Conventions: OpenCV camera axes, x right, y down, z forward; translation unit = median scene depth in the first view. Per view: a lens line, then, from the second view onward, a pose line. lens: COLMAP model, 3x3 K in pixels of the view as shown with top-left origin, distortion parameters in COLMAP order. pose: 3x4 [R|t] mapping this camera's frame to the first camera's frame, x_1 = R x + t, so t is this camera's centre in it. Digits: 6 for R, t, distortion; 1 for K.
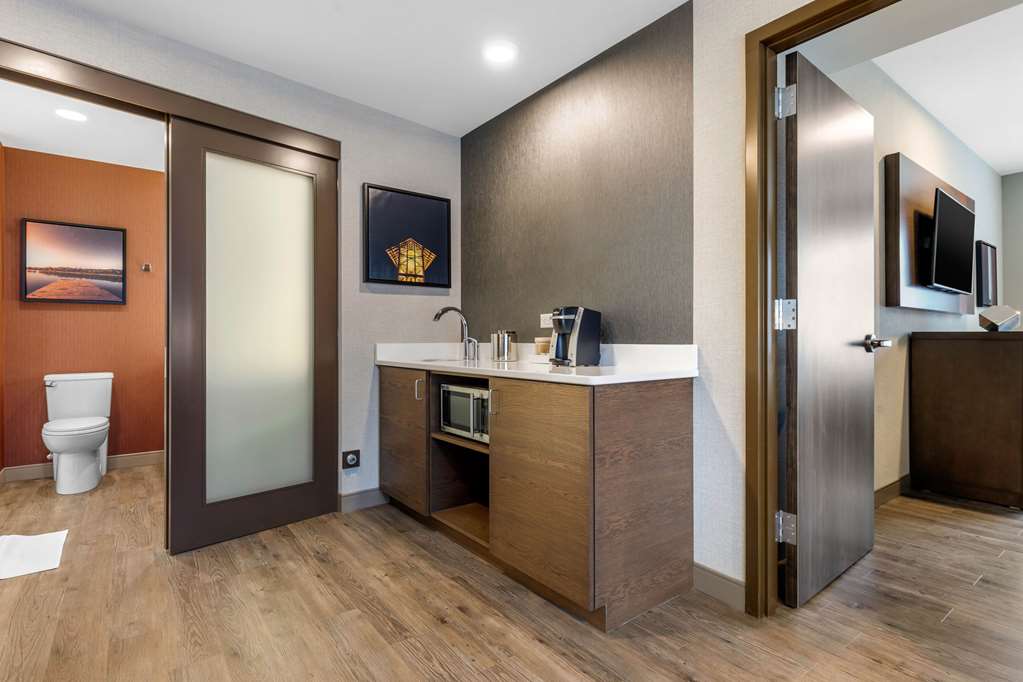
lens RADIAL K [[488.5, 0, 504.7], [0, 488.5, 340.9], [0, 0, 1]] dist [-0.001003, 0.000247]
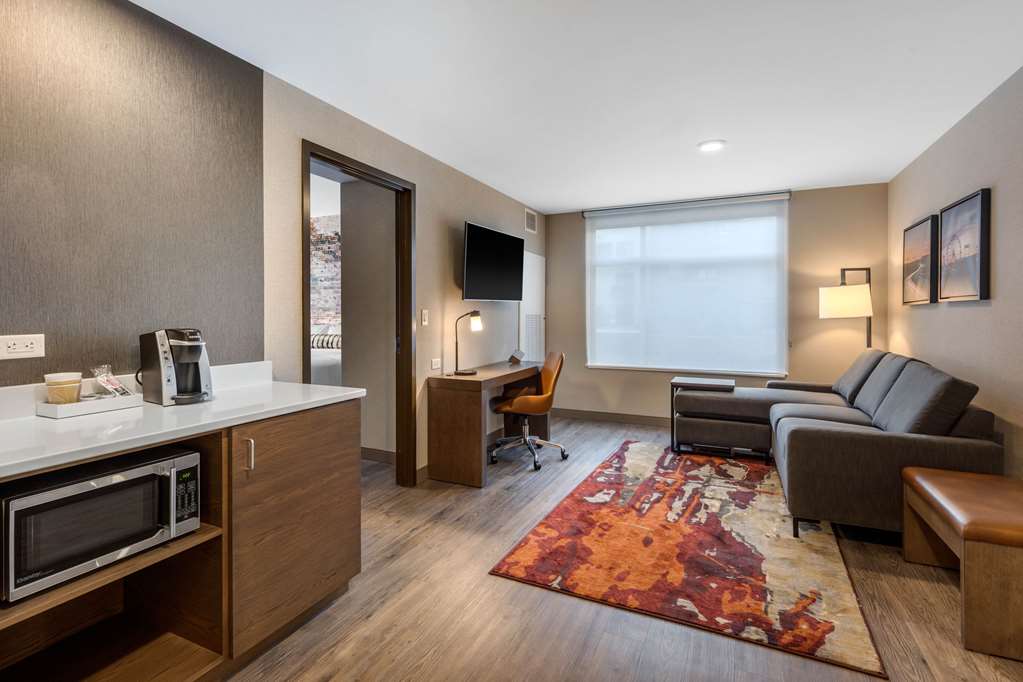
lens RADIAL K [[488.5, 0, 473.2], [0, 488.5, 320.0], [0, 0, 1]] dist [-0.001003, 0.000247]
pose [[-0.417580, -0.003173, 0.908635, -1.512234], [0.005047, 0.999970, 0.005811, -0.164263], [-0.908626, 0.007013, -0.417552, 1.696881]]
